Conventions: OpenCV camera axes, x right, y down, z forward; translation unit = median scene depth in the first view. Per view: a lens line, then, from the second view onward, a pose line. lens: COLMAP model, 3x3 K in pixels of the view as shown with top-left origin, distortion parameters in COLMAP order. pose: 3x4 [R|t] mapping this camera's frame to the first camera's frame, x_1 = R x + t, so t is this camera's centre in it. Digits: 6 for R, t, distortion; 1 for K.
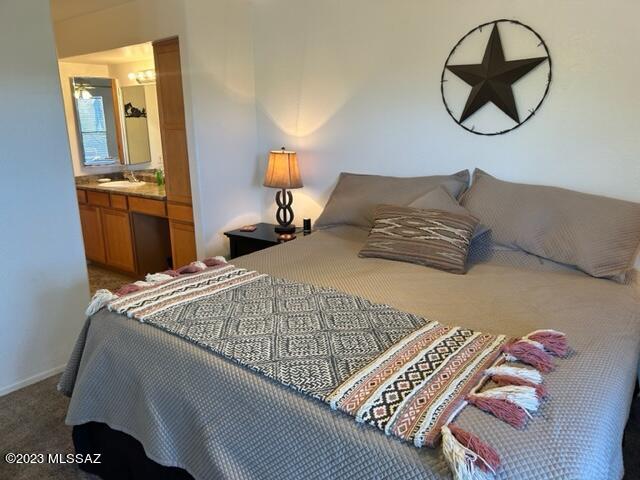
lens RADIAL K [[486.2, 0, 320.0], [0, 486.2, 240.0], [0, 0, 1]] dist [-0.003532, -0.001519]
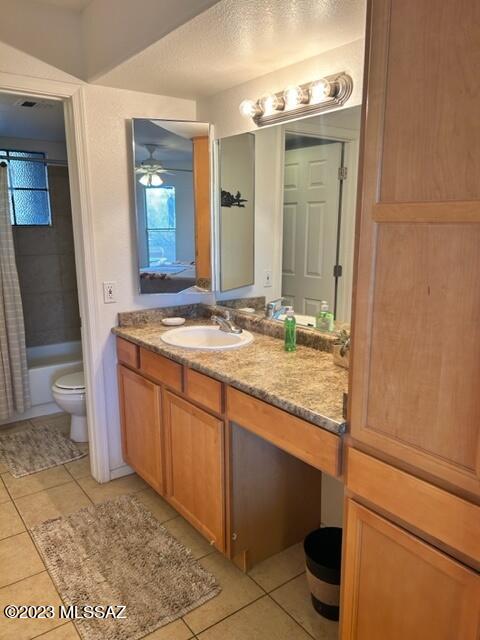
lens RADIAL K [[475.7, 0, 240.0], [0, 475.7, 320.0], [0, 0, 1]] dist [0.050228, -0.001880]
pose [[0.964535, 0.066631, -0.255406, -0.248364], [-0.075318, 0.996862, -0.024370, -0.118906], [0.252981, 0.042743, 0.966527, 0.532364]]
